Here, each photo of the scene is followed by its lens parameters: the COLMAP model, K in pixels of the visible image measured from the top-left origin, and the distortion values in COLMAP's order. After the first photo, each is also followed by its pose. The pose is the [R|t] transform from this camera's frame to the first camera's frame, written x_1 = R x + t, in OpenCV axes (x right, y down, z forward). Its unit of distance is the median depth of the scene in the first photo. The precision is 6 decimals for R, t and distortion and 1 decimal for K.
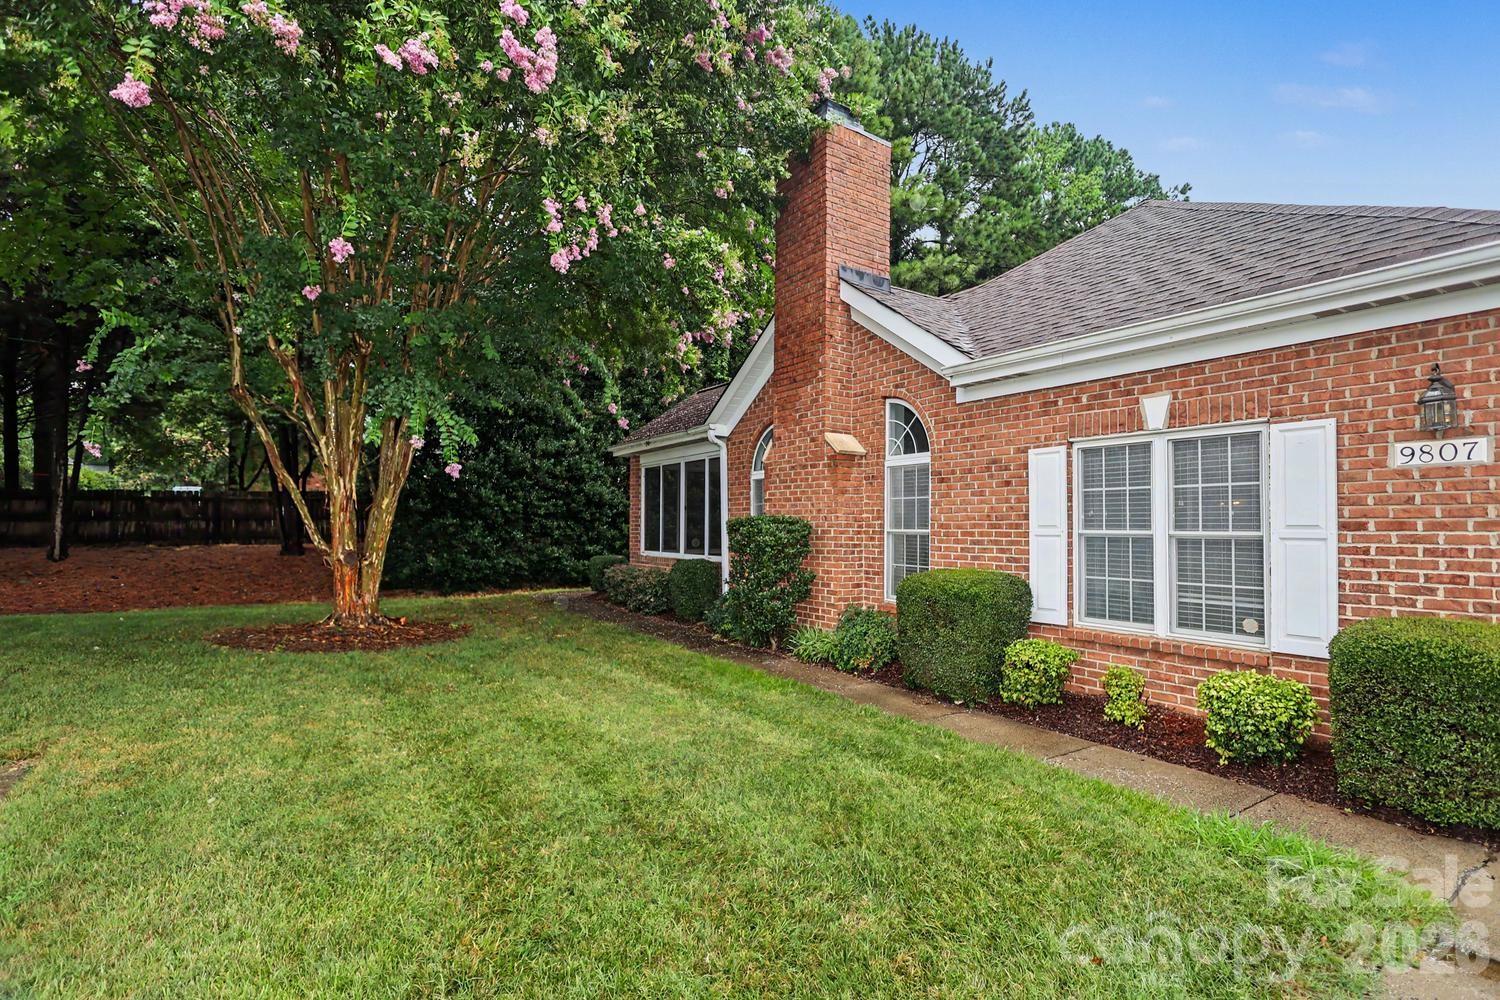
lens RADIAL K [[703.9, 0, 741.3], [0, 703.9, 515.2], [0, 0, 1]] dist [-0.001899, -0.000490]
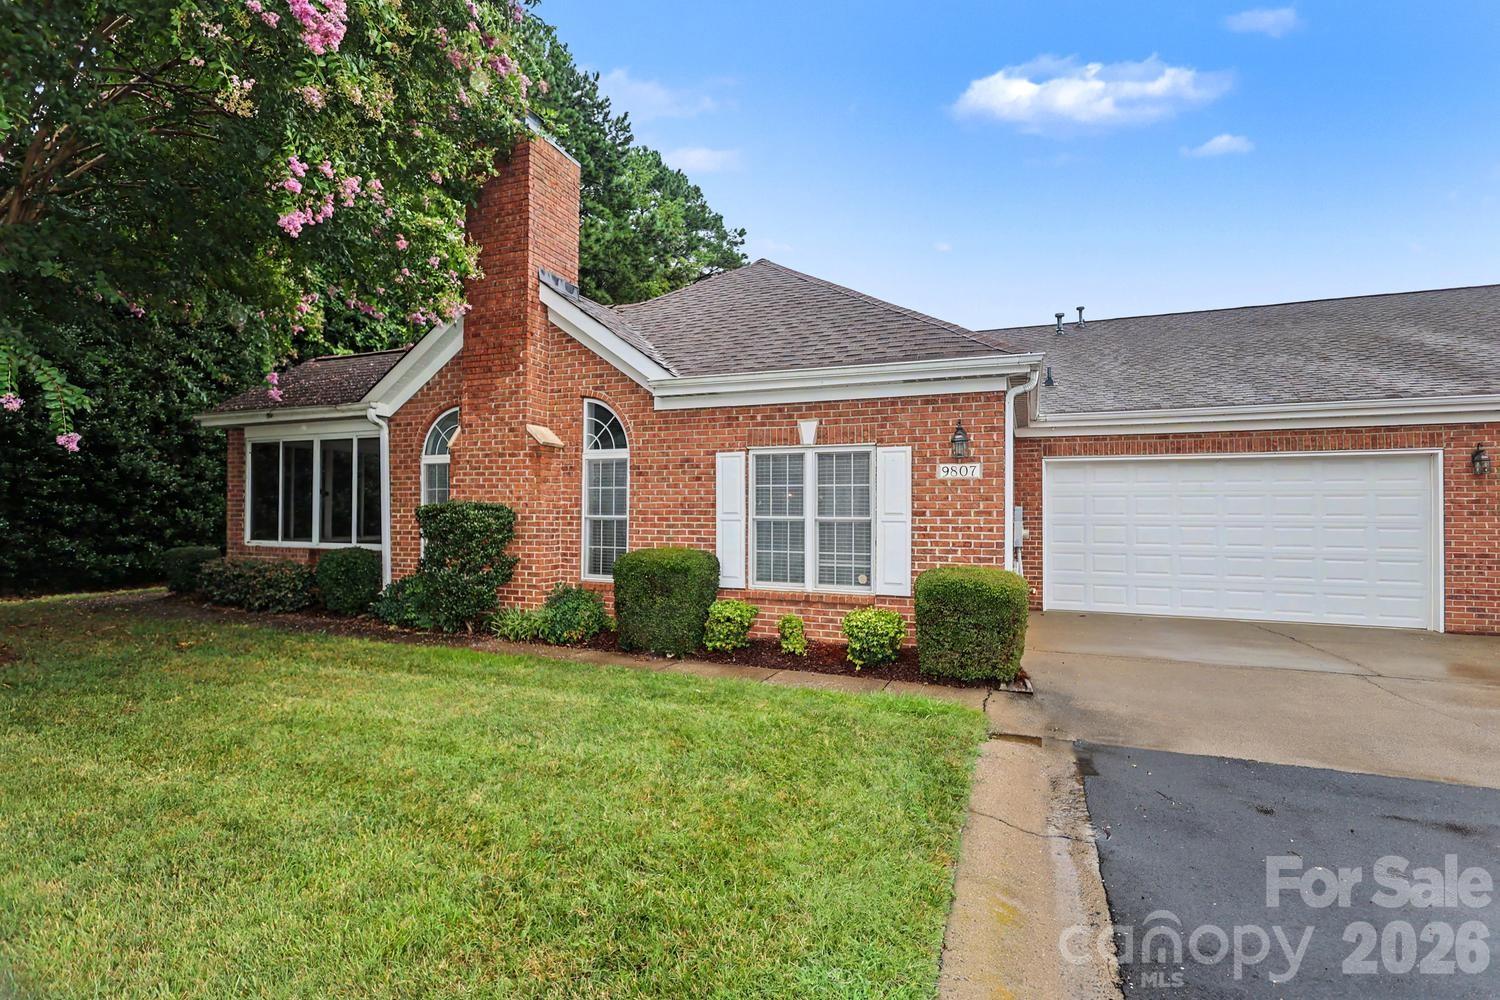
lens RADIAL K [[707.4, 0, 746.6], [0, 707.4, 506.0], [0, 0, 1]] dist [-0.000218, 0.000143]
pose [[0.825416, 0.005627, 0.564498, -0.247873], [-0.010822, 0.999924, 0.005856, -0.004654], [-0.564422, -0.010943, 0.825414, -0.082331]]
